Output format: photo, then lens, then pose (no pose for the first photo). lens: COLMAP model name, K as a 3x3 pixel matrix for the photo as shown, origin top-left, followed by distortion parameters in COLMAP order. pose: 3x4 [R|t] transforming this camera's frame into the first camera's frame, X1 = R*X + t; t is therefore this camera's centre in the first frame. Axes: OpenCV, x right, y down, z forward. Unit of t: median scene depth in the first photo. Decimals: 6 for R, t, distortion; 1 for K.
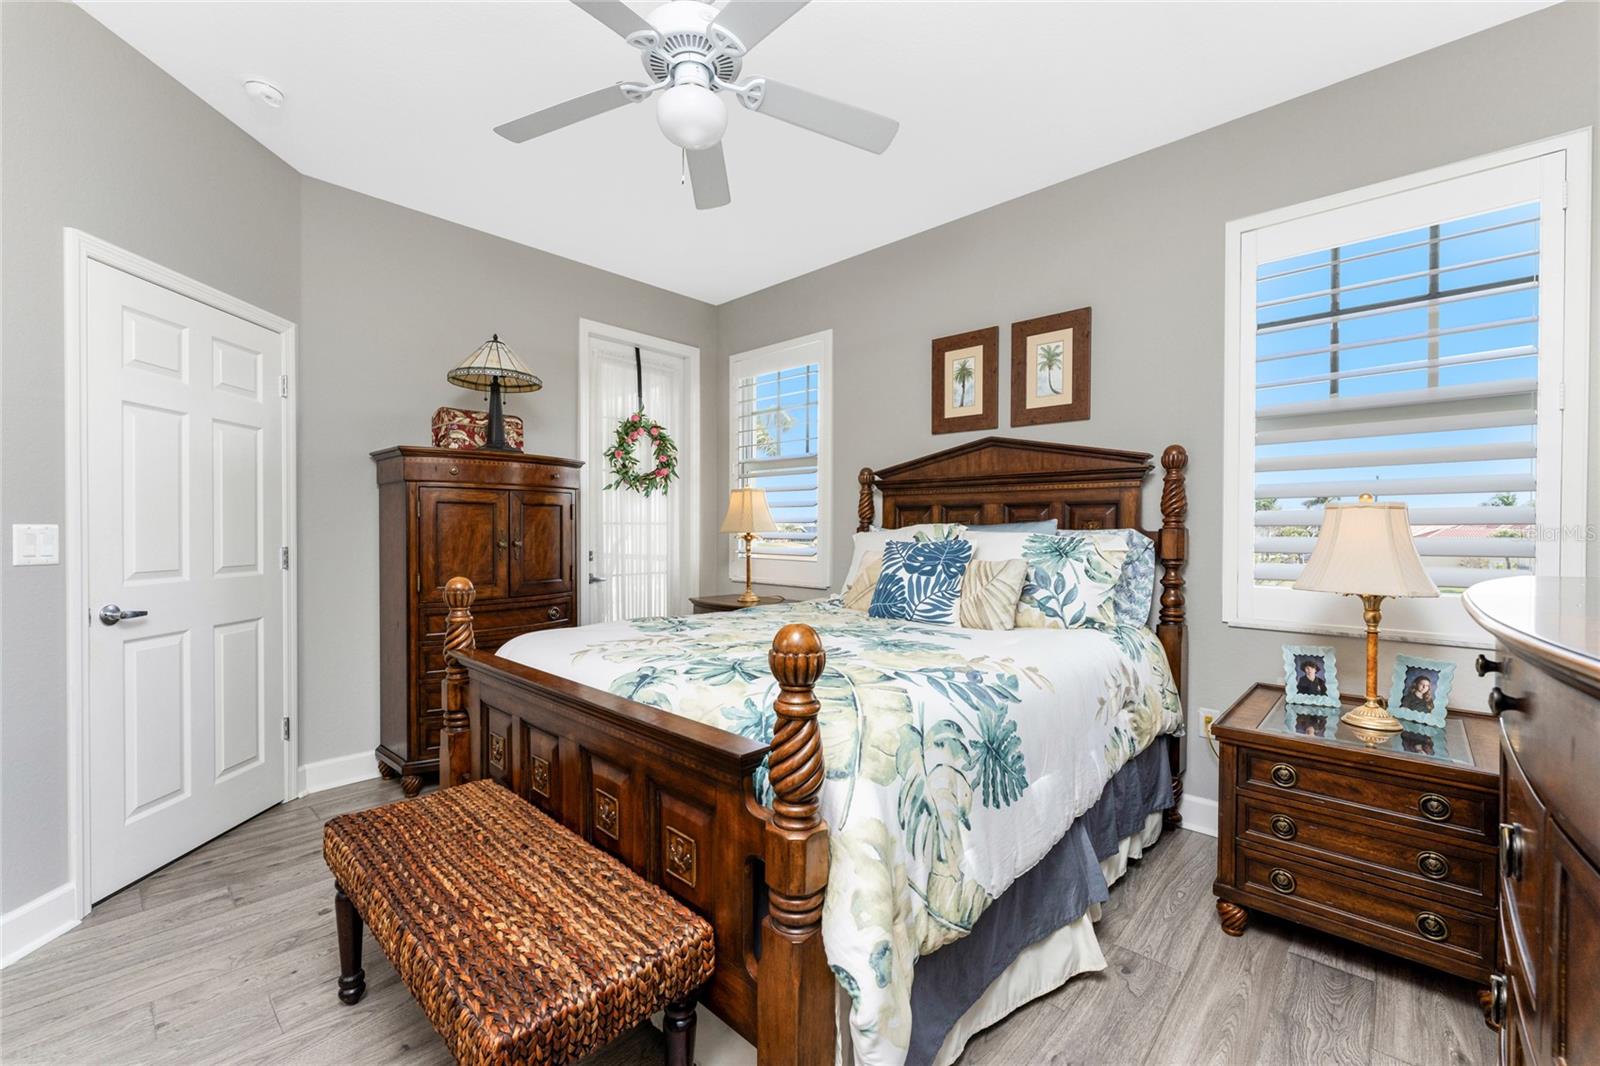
lens RADIAL K [[664.6, 0, 800.0], [0, 664.6, 533.0], [0, 0, 1]] dist [-0.001377, -0.000115]
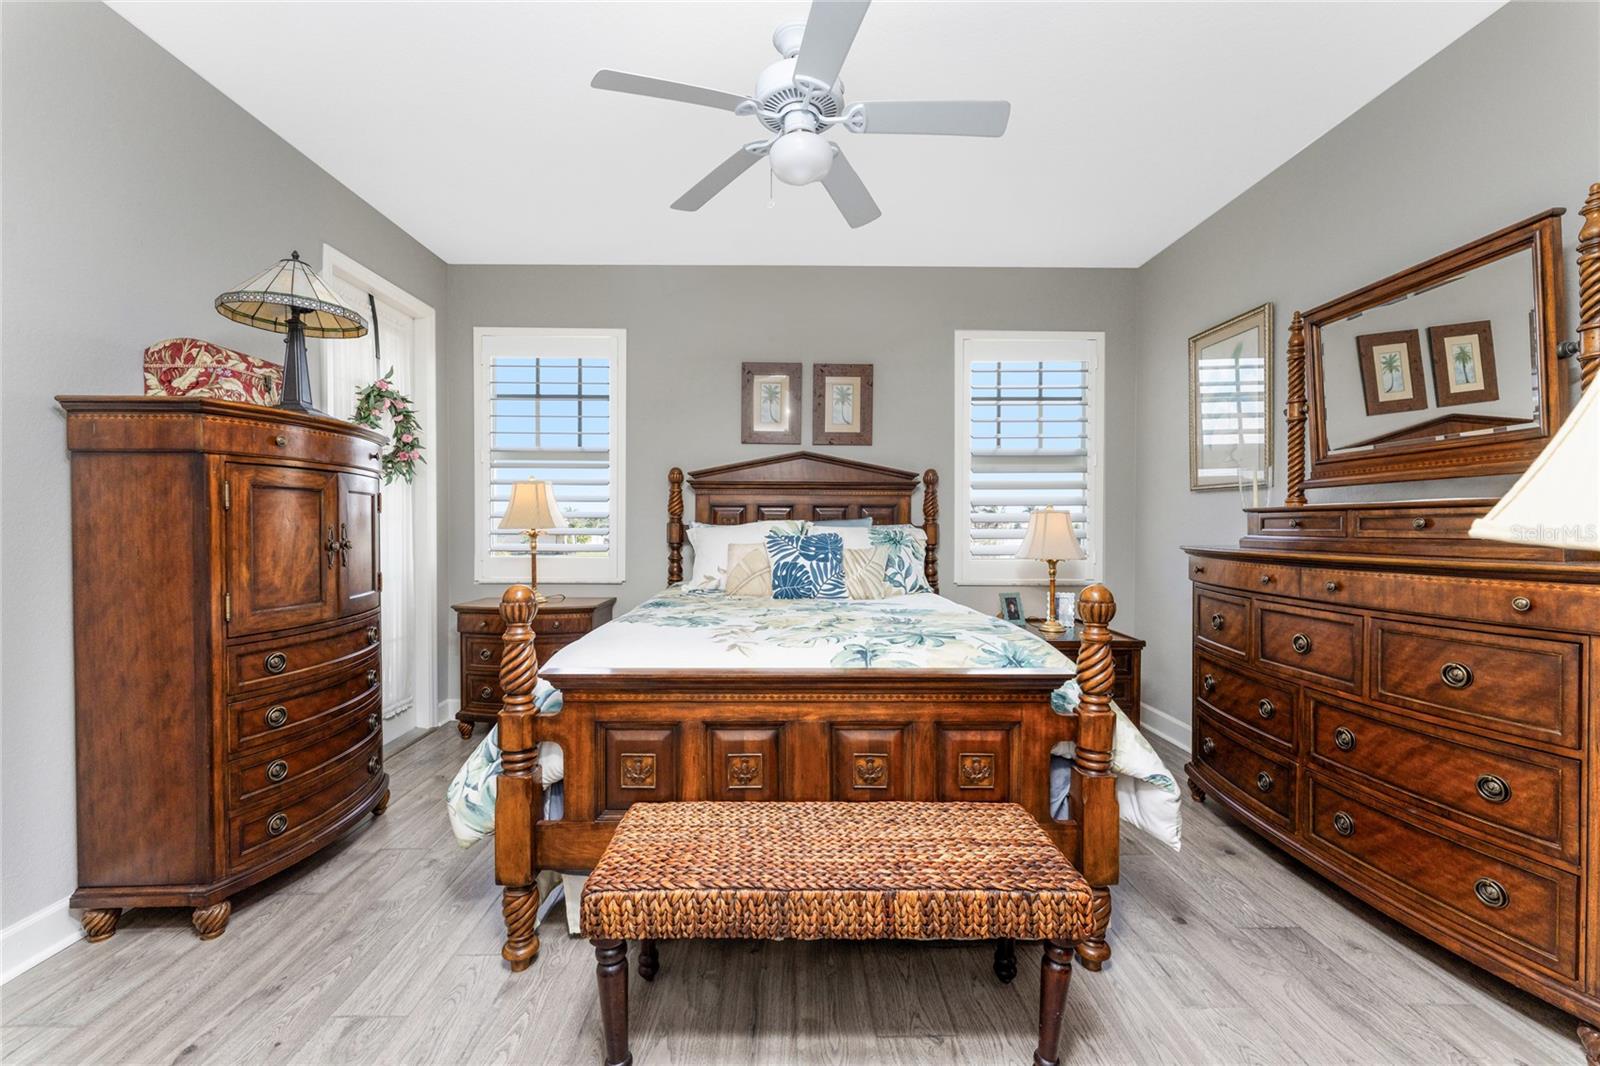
lens RADIAL K [[637.5, 0, 796.7], [0, 637.5, 533.8], [0, 0, 1]] dist [0.000592, -0.000421]
pose [[0.718030, -0.012010, 0.695909, -0.601338], [0.003915, 0.999905, 0.013217, -0.004446], [-0.696001, -0.006766, 0.718009, 0.150549]]
